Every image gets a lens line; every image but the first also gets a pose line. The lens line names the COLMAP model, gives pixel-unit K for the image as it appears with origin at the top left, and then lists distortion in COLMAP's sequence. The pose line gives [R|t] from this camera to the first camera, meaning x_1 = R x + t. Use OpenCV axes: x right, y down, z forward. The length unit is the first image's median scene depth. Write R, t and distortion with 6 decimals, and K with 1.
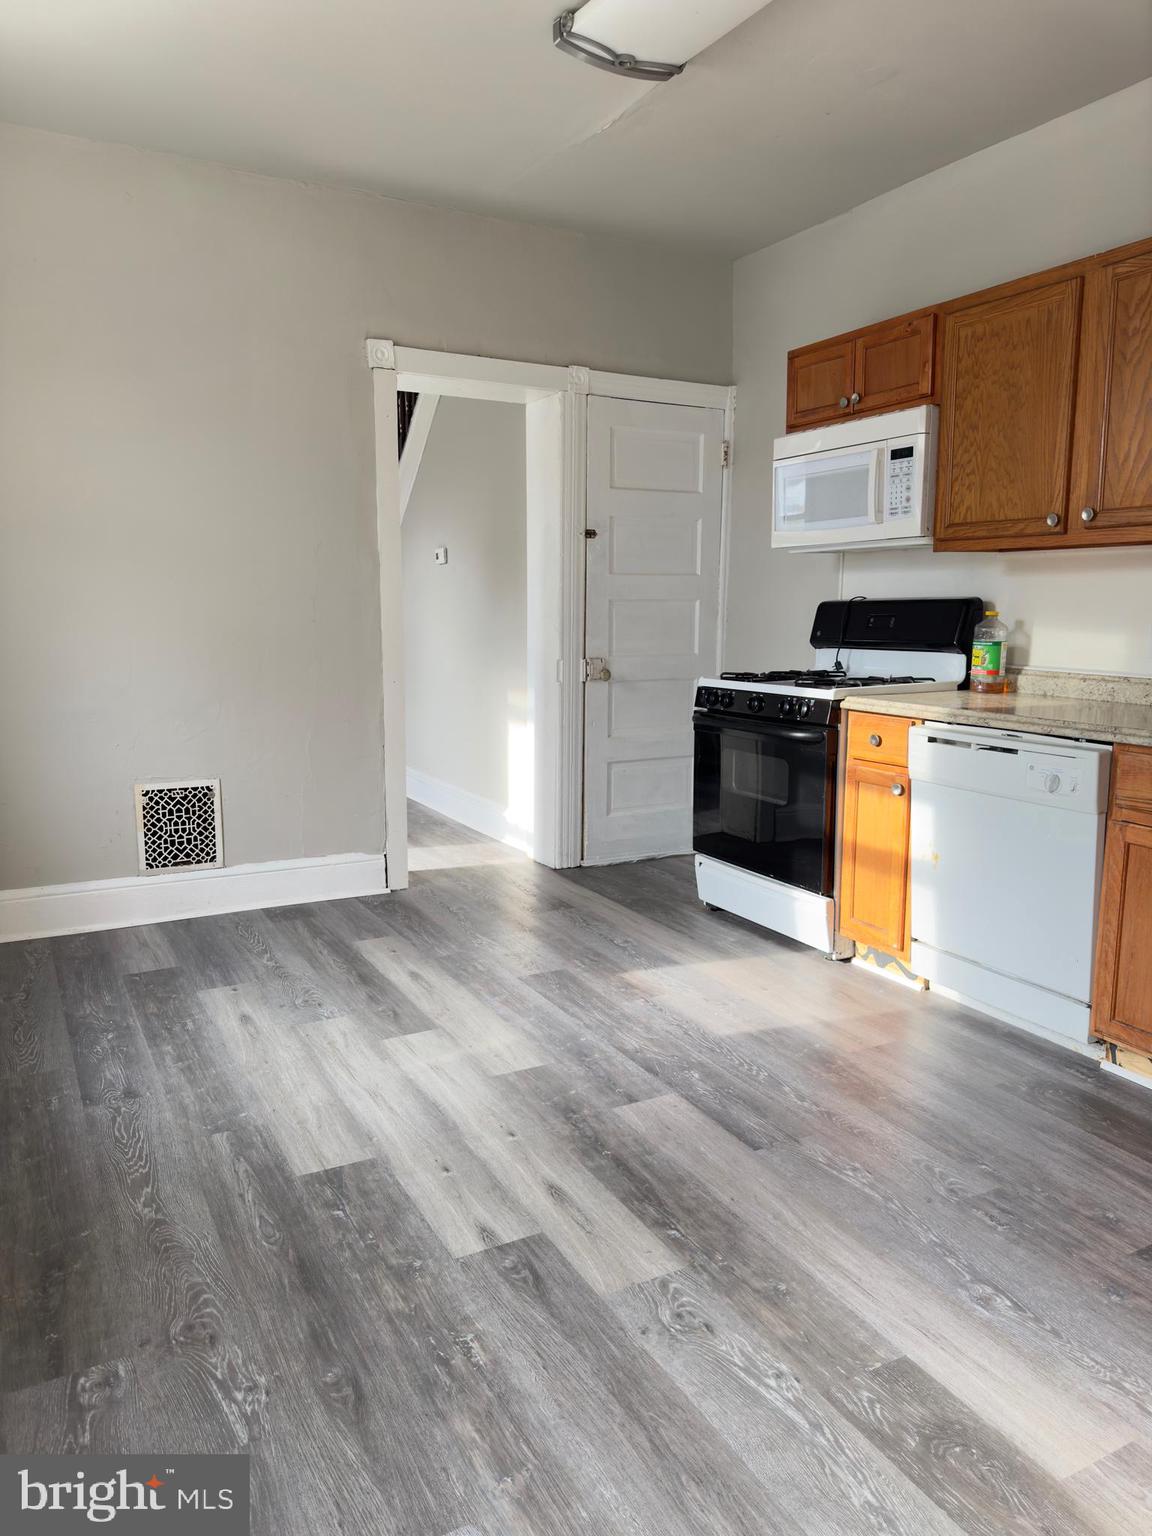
lens RADIAL K [[1077.4, 0, 577.2], [0, 1077.4, 768.5], [0, 0, 1]] dist [-0.003606, -0.011850]
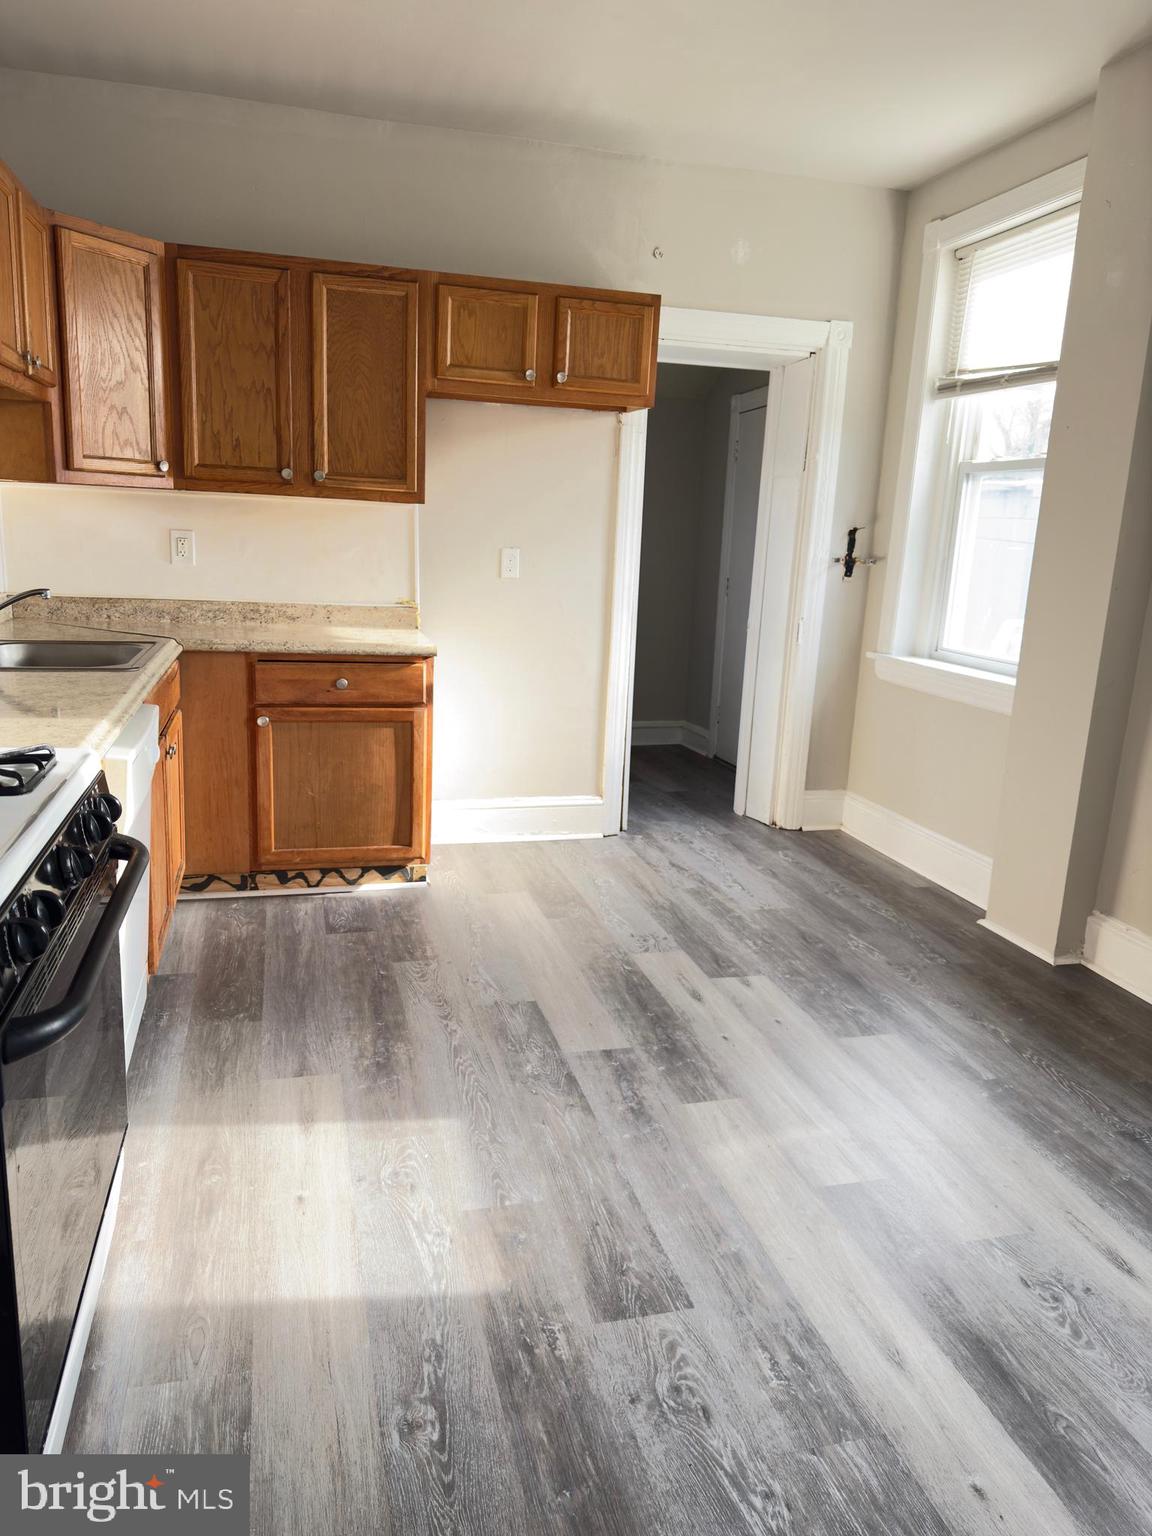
lens RADIAL K [[1077.4, 0, 573.7], [0, 1077.4, 767.9], [0, 0, 1]] dist [-0.003606, -0.011850]
pose [[-0.972169, -0.092540, 0.215232, -0.119576], [-0.009763, 0.933888, 0.357431, -0.334659], [-0.234079, 0.345382, -0.908800, 1.906862]]
